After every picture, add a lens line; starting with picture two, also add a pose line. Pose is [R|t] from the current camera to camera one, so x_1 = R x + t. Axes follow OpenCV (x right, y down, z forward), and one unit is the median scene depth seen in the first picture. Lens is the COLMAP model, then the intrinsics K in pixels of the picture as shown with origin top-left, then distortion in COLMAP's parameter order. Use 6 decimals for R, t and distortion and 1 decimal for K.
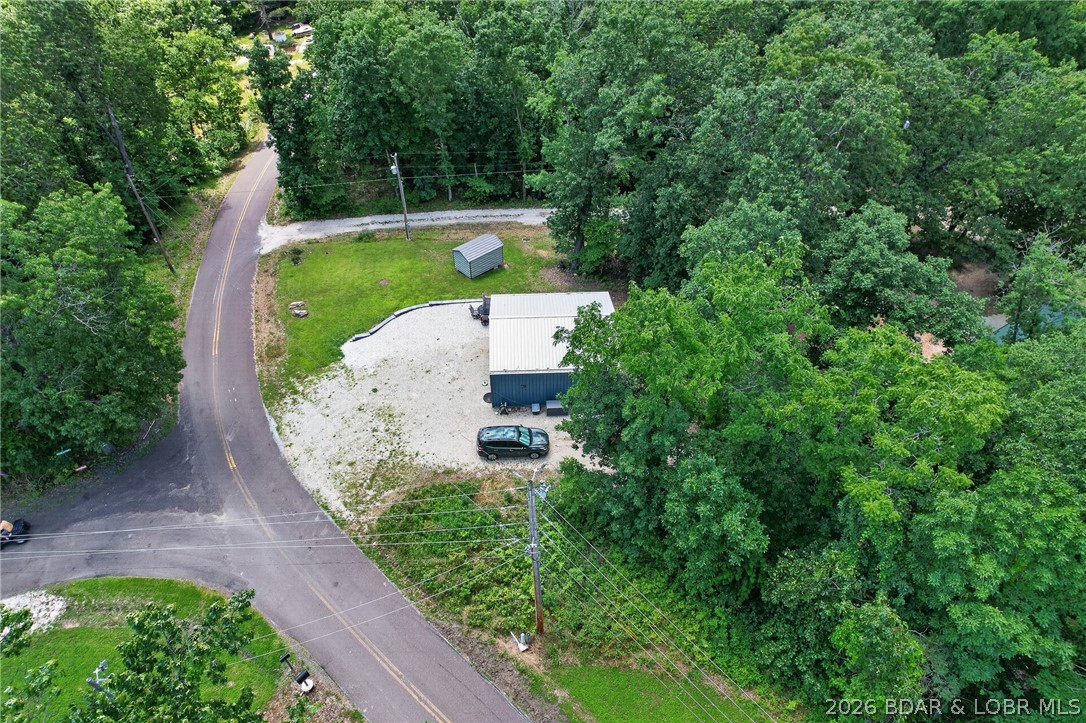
lens RADIAL K [[698.7, 0, 543.0], [0, 698.7, 361.5], [0, 0, 1]] dist [-0.069397, 0.071999]
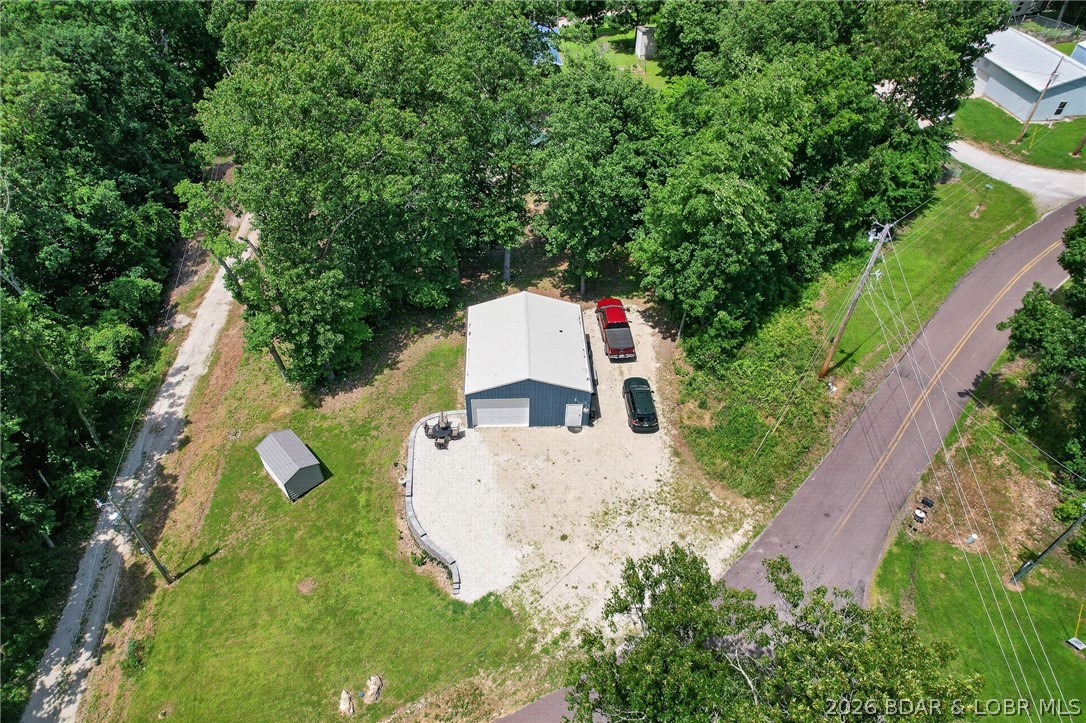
lens RADIAL K [[698.7, 0, 543.0], [0, 698.7, 361.5], [0, 0, 1]] dist [-0.069397, 0.071999]
pose [[-0.009318, -0.689088, 0.724618, -0.728250], [0.681421, 0.525969, 0.508942, -0.530366], [-0.731833, 0.498512, 0.464658, 0.551792]]
